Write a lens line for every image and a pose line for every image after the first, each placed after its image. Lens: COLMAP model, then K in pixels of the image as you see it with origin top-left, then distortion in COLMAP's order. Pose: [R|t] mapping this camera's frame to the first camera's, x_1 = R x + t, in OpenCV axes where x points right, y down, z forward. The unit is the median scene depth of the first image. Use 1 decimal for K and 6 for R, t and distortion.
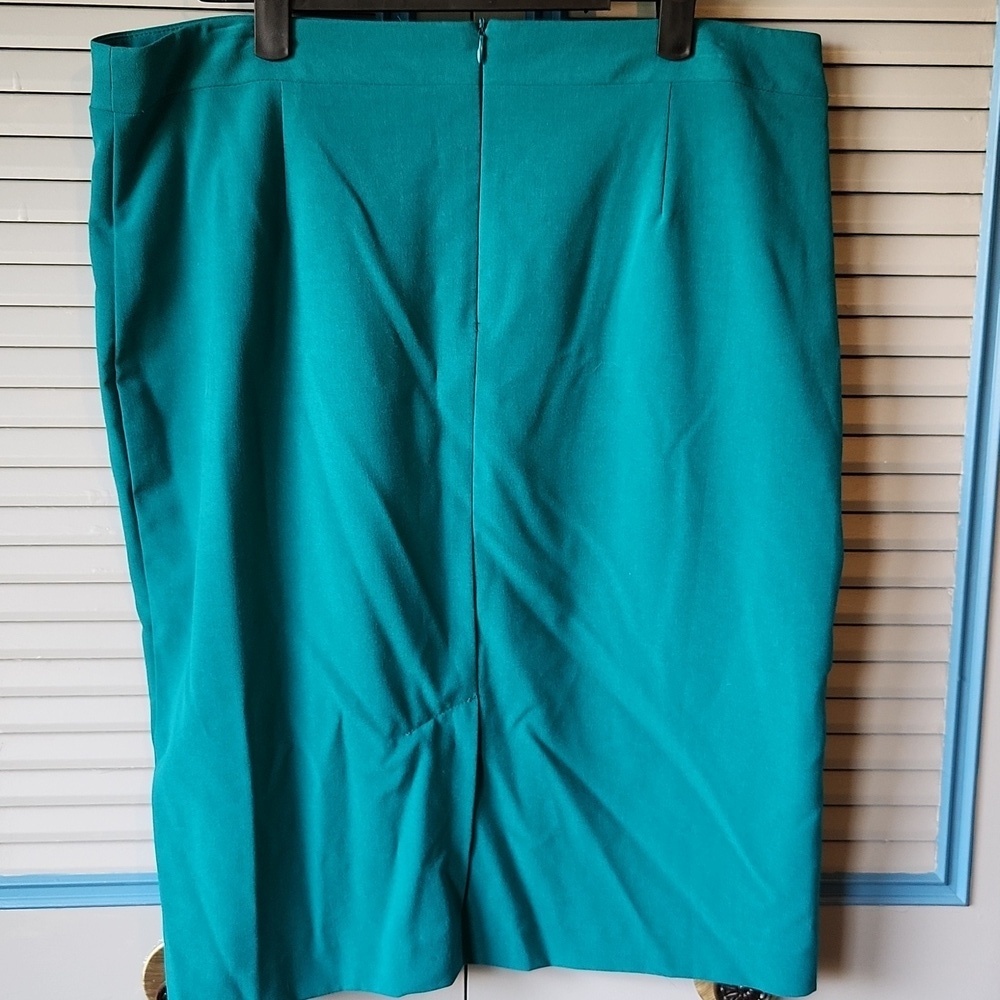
lens RADIAL K [[1437.5, 0, 482.8], [0, 1437.5, 505.8], [0, 0, 1]] dist [0.048145, 0.000000]
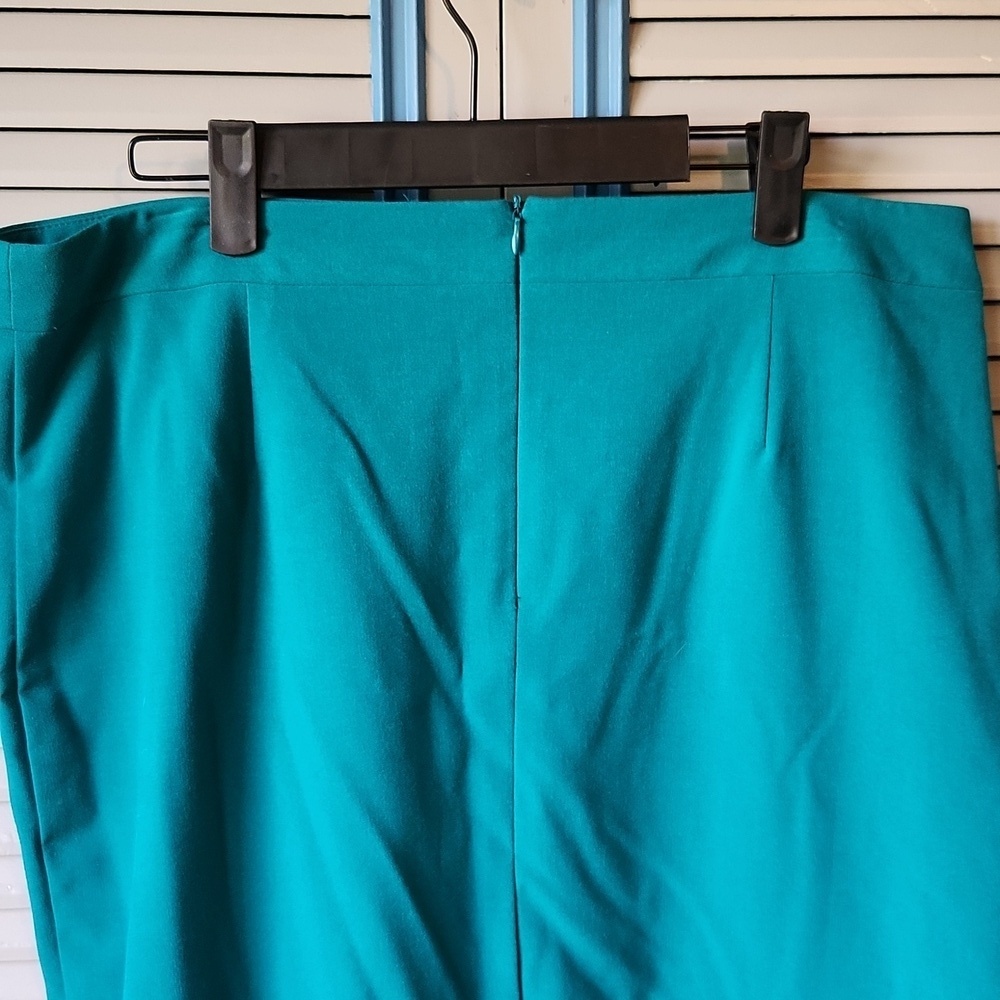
lens RADIAL K [[1437.5, 0, 493.1], [0, 1437.5, 506.2], [0, 0, 1]] dist [0.048145, 0.000000]
pose [[0.999815, -0.017908, 0.006963, -0.020576], [0.018511, 0.994892, -0.099235, -0.102491], [-0.005150, 0.099345, 0.995040, 0.271567]]
